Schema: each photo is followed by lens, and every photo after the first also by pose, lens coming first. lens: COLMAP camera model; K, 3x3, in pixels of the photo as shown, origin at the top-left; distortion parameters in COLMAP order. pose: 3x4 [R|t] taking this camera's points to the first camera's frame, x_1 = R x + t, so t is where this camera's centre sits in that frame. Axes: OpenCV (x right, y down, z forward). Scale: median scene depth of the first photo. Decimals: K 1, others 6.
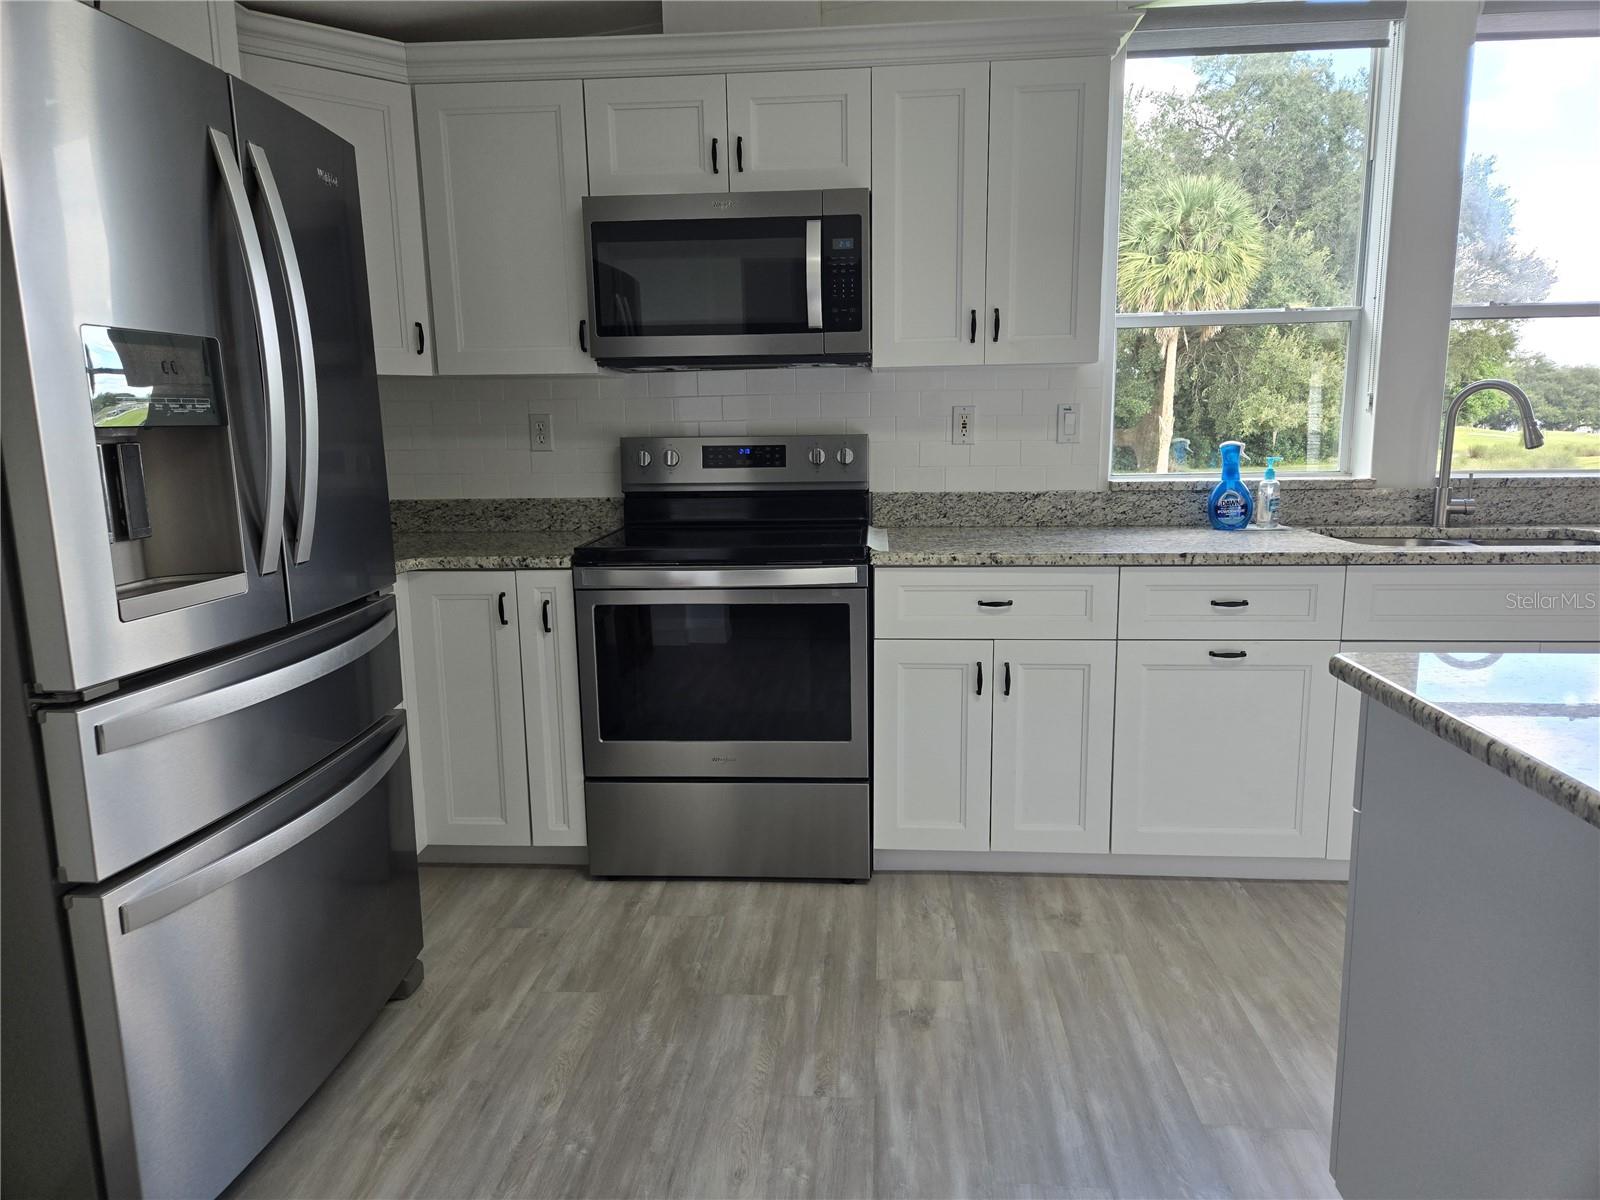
lens RADIAL K [[1064.8, 0, 800.0], [0, 1064.8, 600.0], [0, 0, 1]] dist [0.077100, -0.053309]
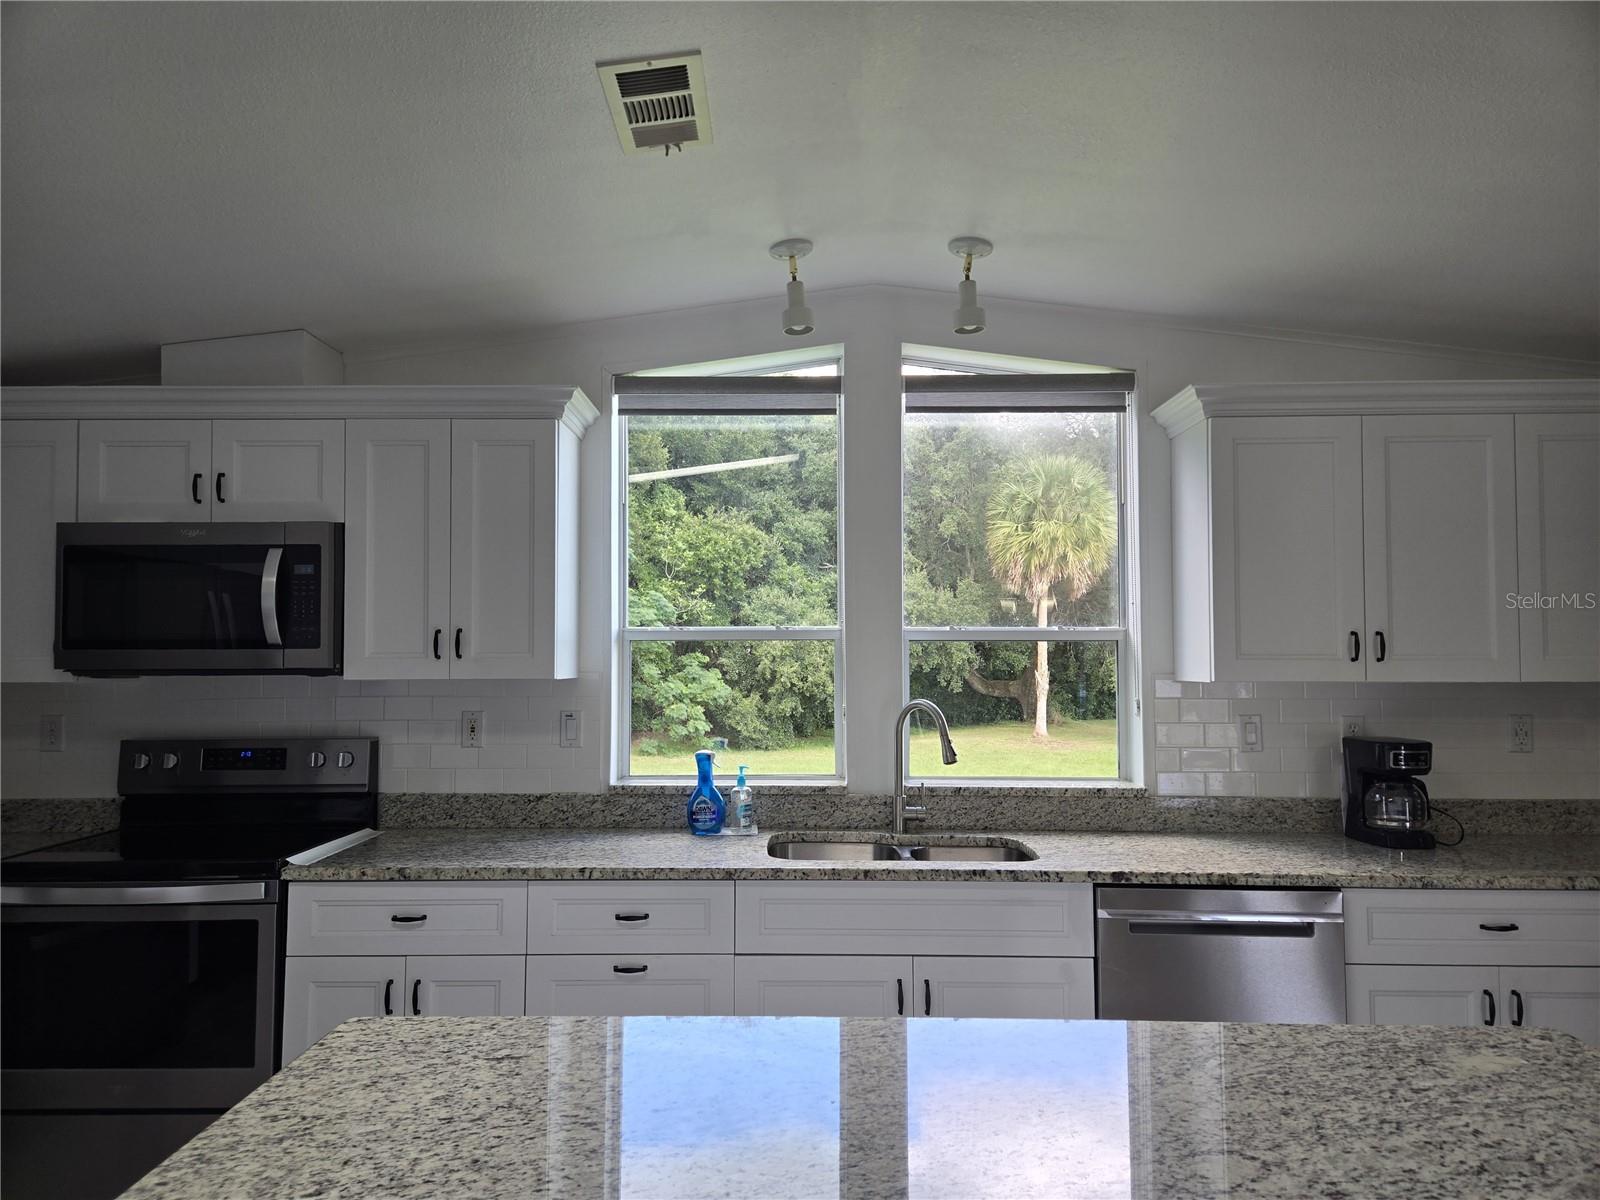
lens RADIAL K [[1061.8, 0, 785.8], [0, 1061.8, 618.3], [0, 0, 1]] dist [0.077101, -0.055920]
pose [[0.998348, 0.014715, 0.055549, 0.441207], [-0.002827, 0.978065, -0.208280, -0.058259], [-0.057396, 0.207778, 0.976491, -0.066727]]
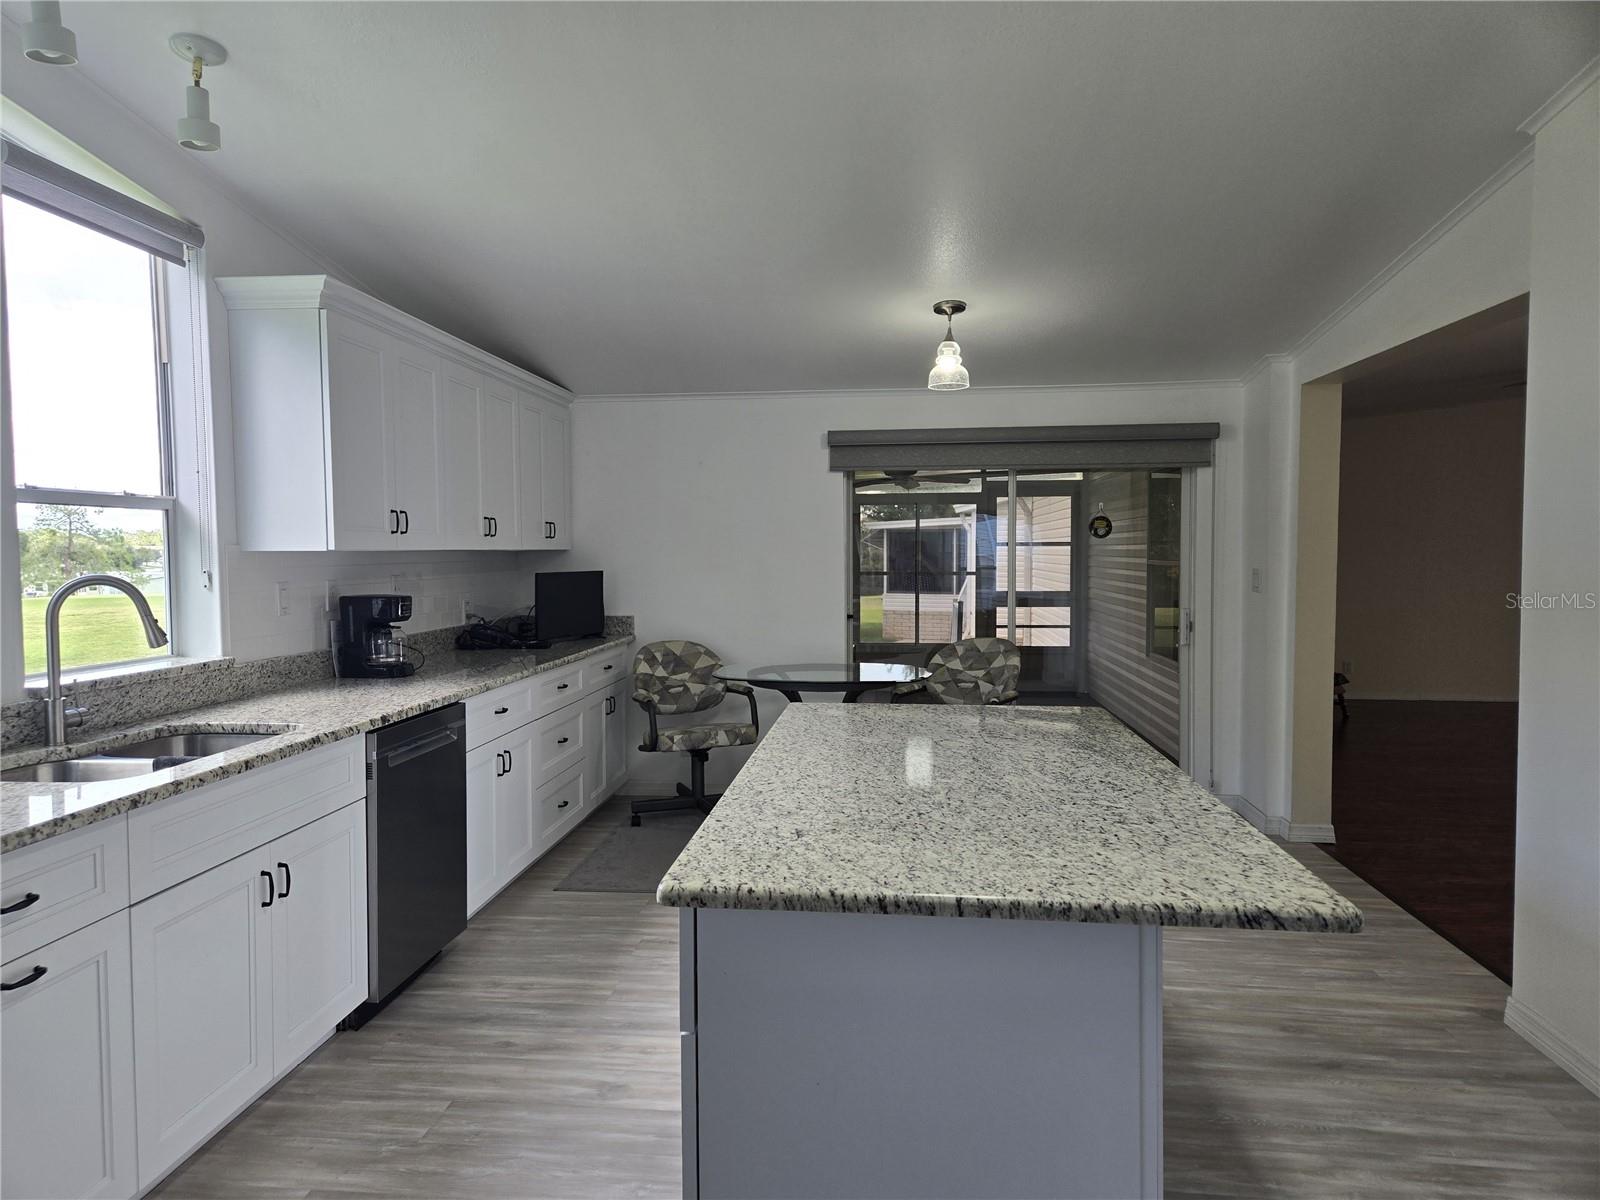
lens RADIAL K [[1063.7, 0, 779.3], [0, 1063.7, 597.7], [0, 0, 1]] dist [0.079549, -0.061859]
pose [[0.040306, -0.031898, 0.998678, -0.239558], [0.173384, 0.984551, 0.024449, -0.109647], [-0.984029, 0.172170, 0.045214, 0.417114]]
